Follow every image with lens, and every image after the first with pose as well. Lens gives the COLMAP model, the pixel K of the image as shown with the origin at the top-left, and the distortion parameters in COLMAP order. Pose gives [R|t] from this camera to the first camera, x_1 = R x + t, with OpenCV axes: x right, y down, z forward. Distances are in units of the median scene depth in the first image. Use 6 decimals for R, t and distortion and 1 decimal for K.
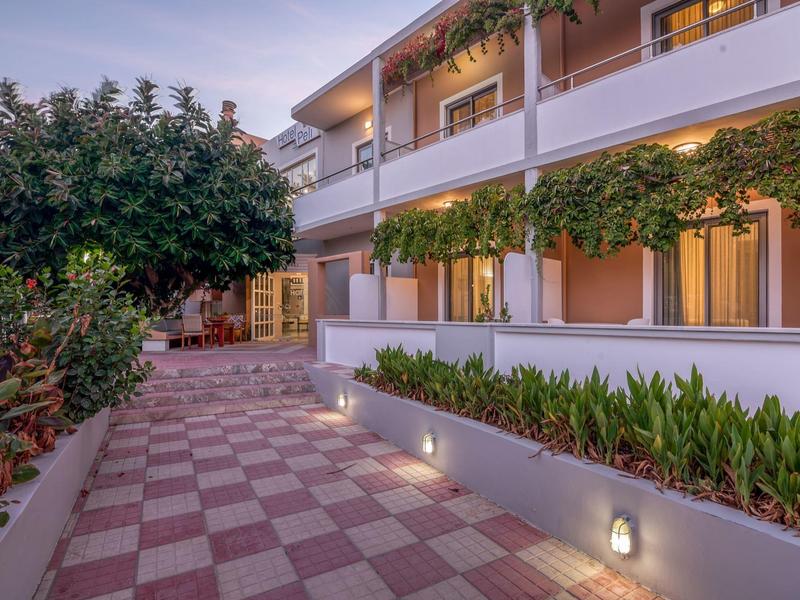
lens RADIAL K [[394.8, 0, 400.0], [0, 394.8, 300.0], [0, 0, 1]] dist [0.002370, -0.000095]
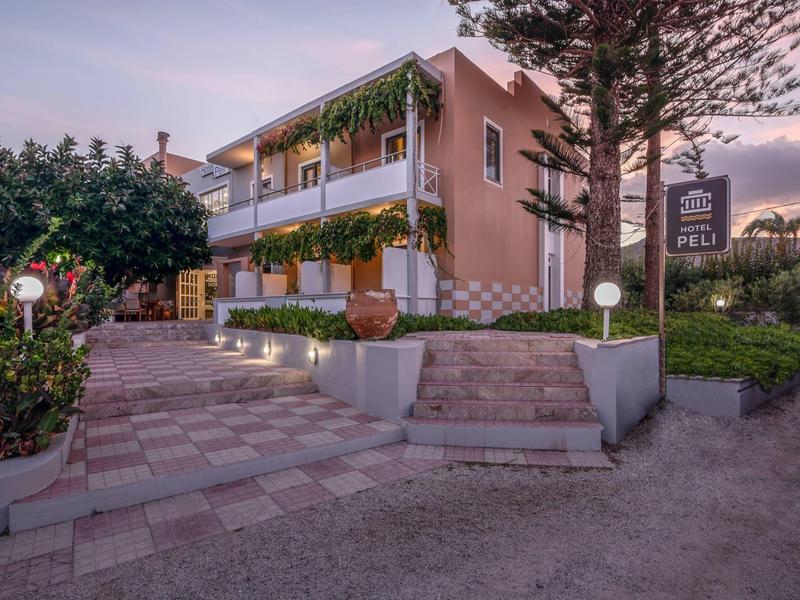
lens RADIAL K [[394.8, 0, 400.0], [0, 394.8, 300.0], [0, 0, 1]] dist [0.002370, -0.000095]
pose [[0.993466, 0.001956, 0.114113, 0.314912], [-0.002343, 0.999992, 0.003258, 0.039554], [-0.114105, -0.003504, 0.993462, -0.608636]]
